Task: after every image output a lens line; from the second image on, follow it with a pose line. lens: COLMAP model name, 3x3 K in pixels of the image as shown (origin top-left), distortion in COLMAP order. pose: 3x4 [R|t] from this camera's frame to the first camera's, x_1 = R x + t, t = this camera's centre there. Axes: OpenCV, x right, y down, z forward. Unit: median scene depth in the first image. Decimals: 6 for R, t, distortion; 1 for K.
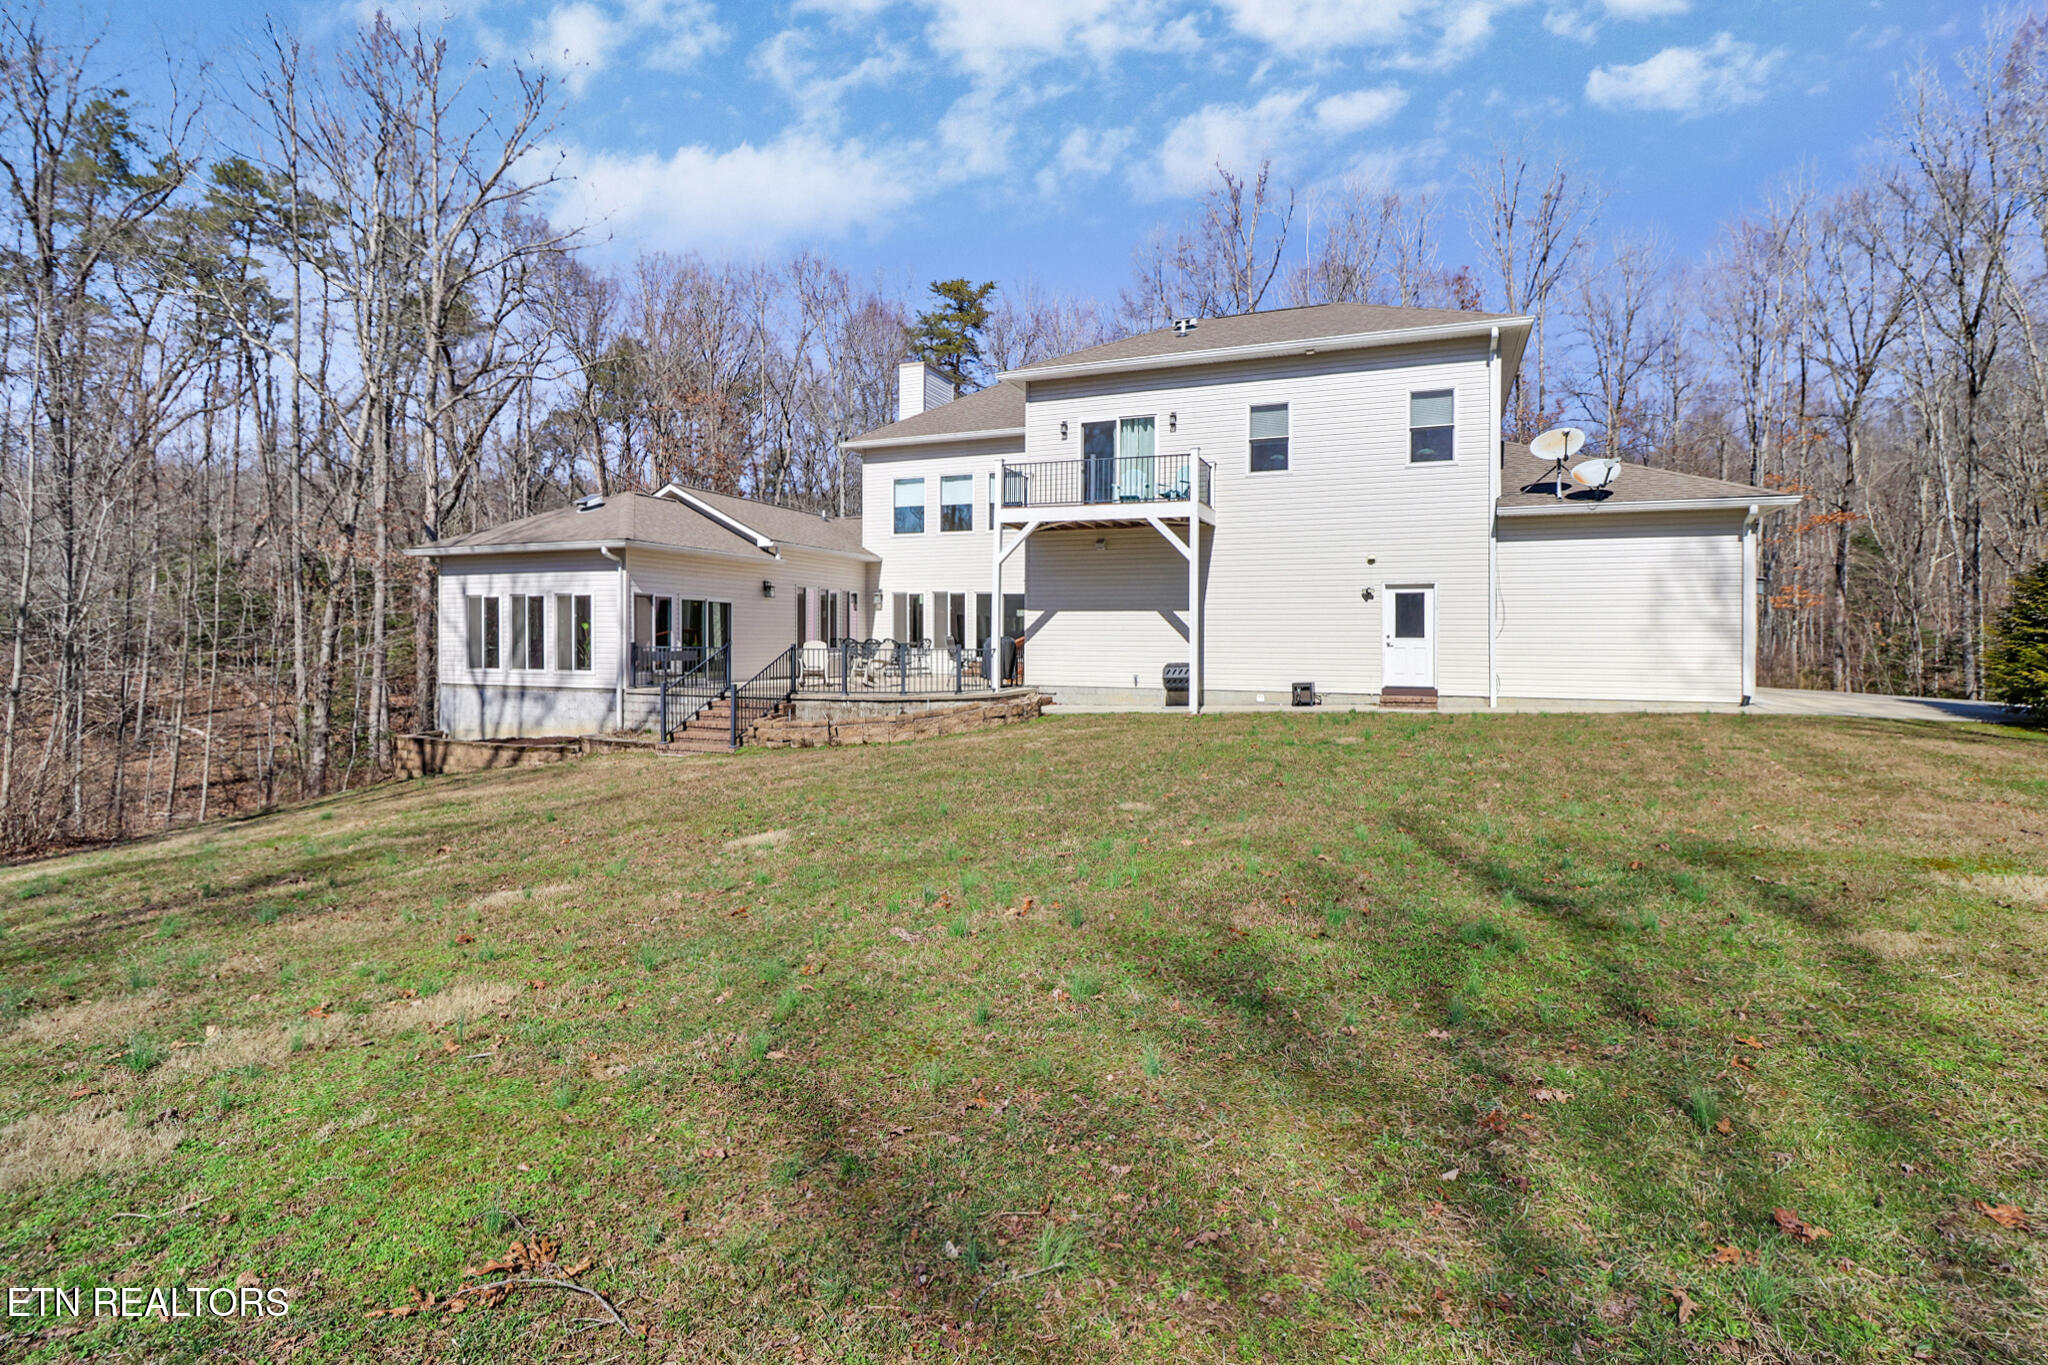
lens RADIAL K [[954.1, 0, 1028.4], [0, 954.1, 662.1], [0, 0, 1]] dist [0.001098, -0.010554]
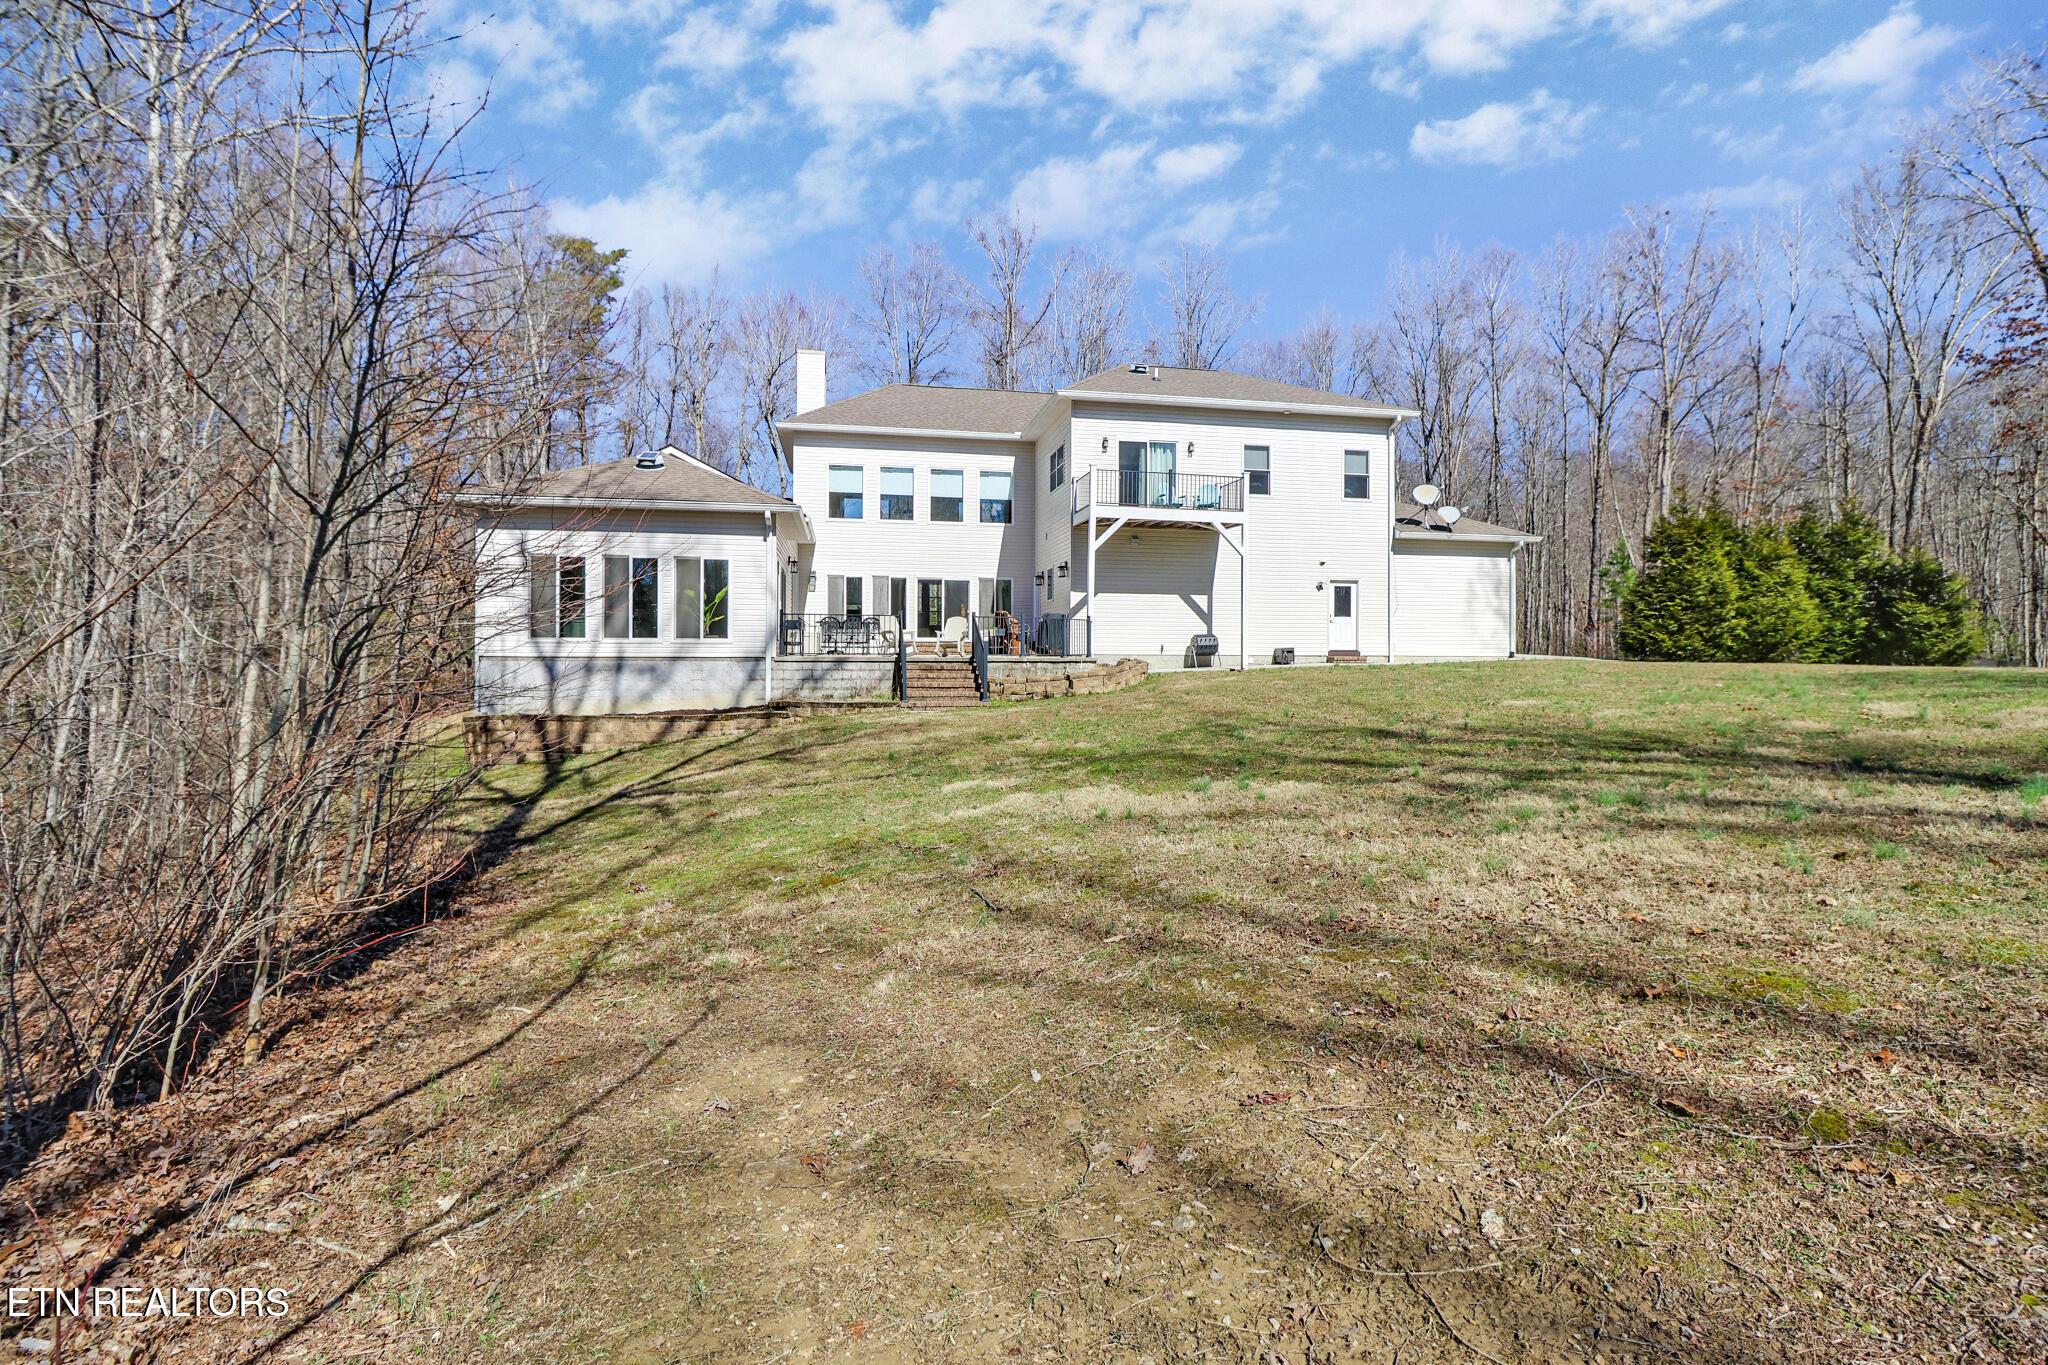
lens RADIAL K [[954.1, 0, 1028.4], [0, 954.1, 662.1], [0, 0, 1]] dist [0.001098, -0.010554]
pose [[0.837012, -0.008309, 0.547121, -0.732764], [0.012453, 0.999915, -0.003864, 0.040032], [-0.547043, 0.010048, 0.837044, 0.033442]]
